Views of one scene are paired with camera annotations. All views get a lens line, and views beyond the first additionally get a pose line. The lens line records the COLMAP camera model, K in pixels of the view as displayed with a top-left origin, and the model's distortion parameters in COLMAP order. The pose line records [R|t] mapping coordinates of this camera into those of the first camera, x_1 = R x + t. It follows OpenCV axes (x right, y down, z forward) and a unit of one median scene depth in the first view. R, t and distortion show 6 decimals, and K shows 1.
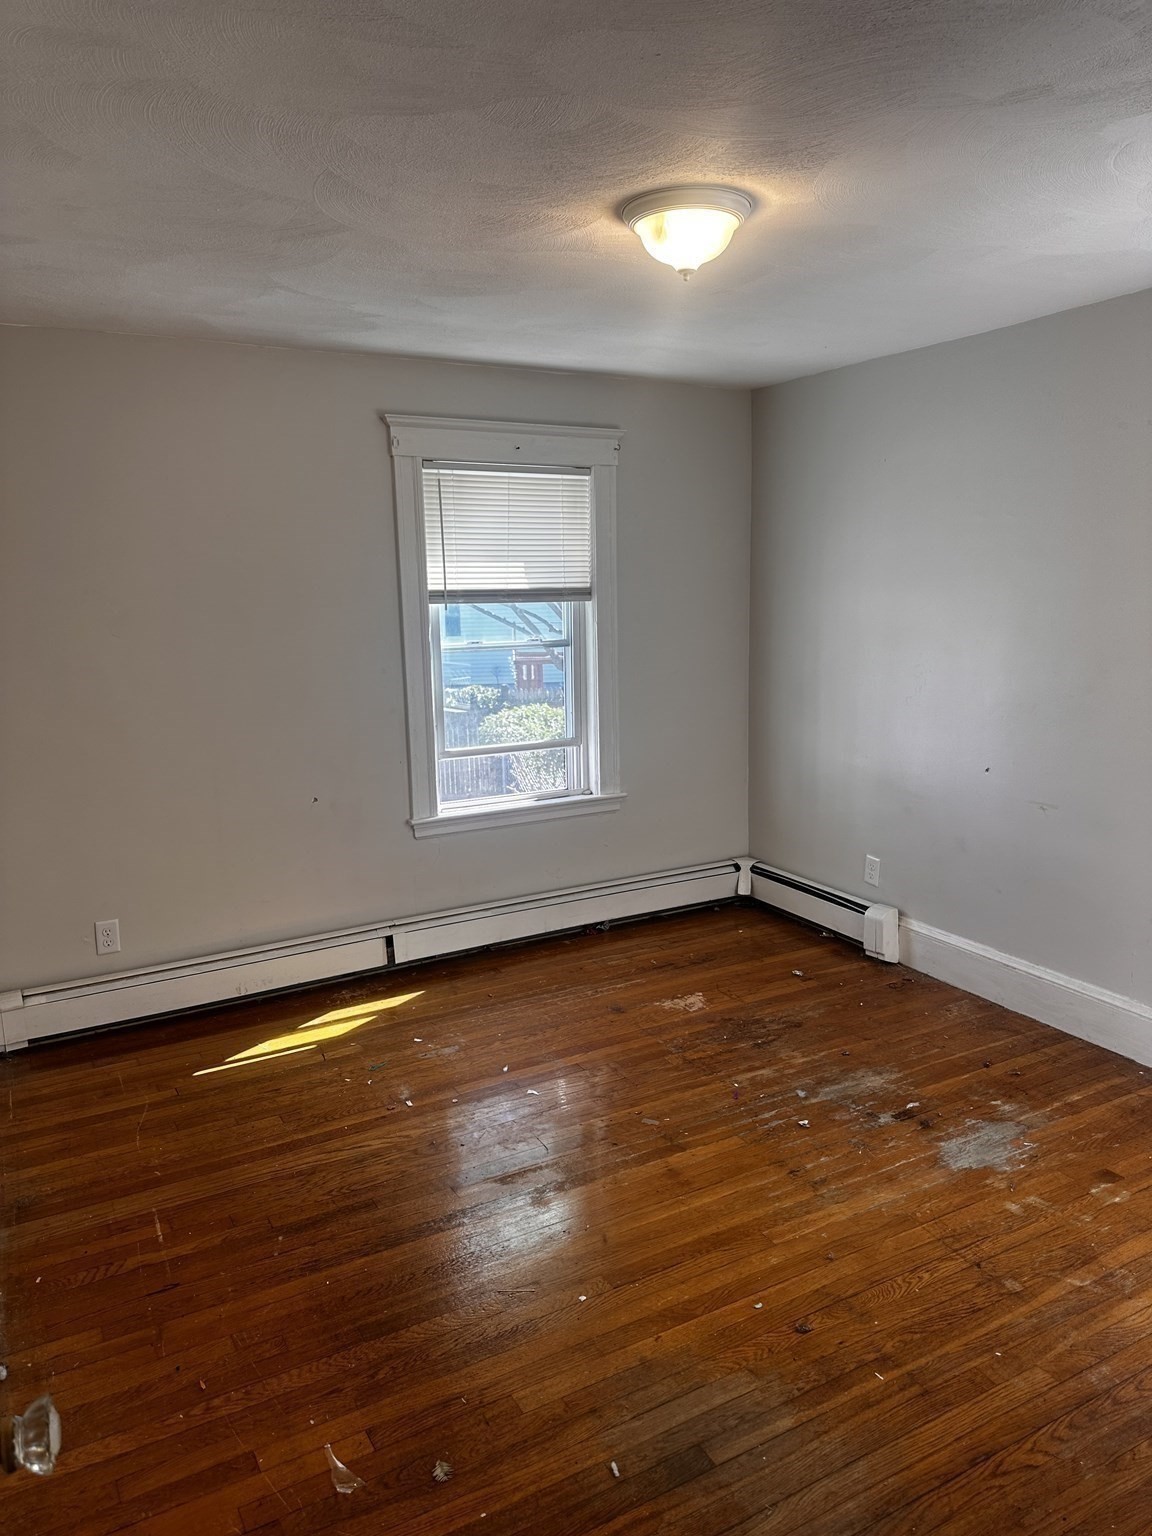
lens RADIAL K [[1104.4, 0, 564.6], [0, 1104.4, 763.7], [0, 0, 1]] dist [0.107554, -0.095996]
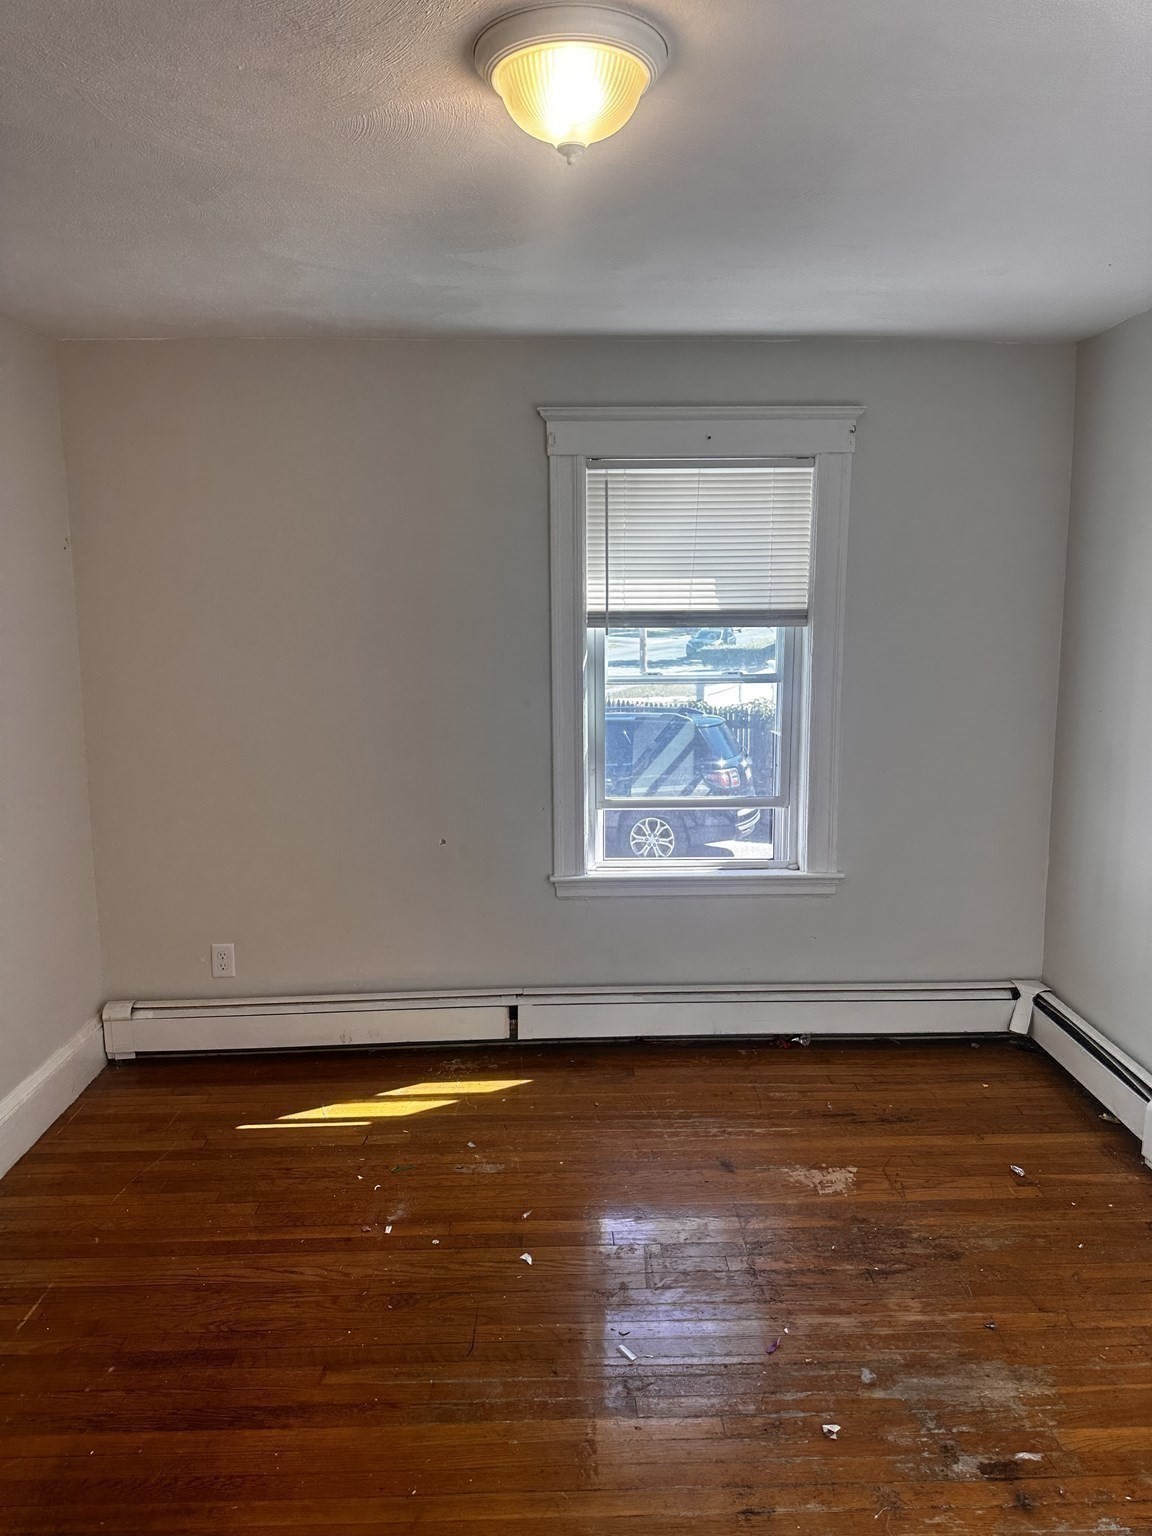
lens RADIAL K [[1104.4, 0, 564.6], [0, 1104.4, 763.7], [0, 0, 1]] dist [0.107554, -0.095996]
pose [[0.883630, 0.082112, -0.460929, 0.263734], [-0.084248, 0.996317, 0.015980, -0.052092], [0.460544, 0.024712, 0.887293, 0.240729]]
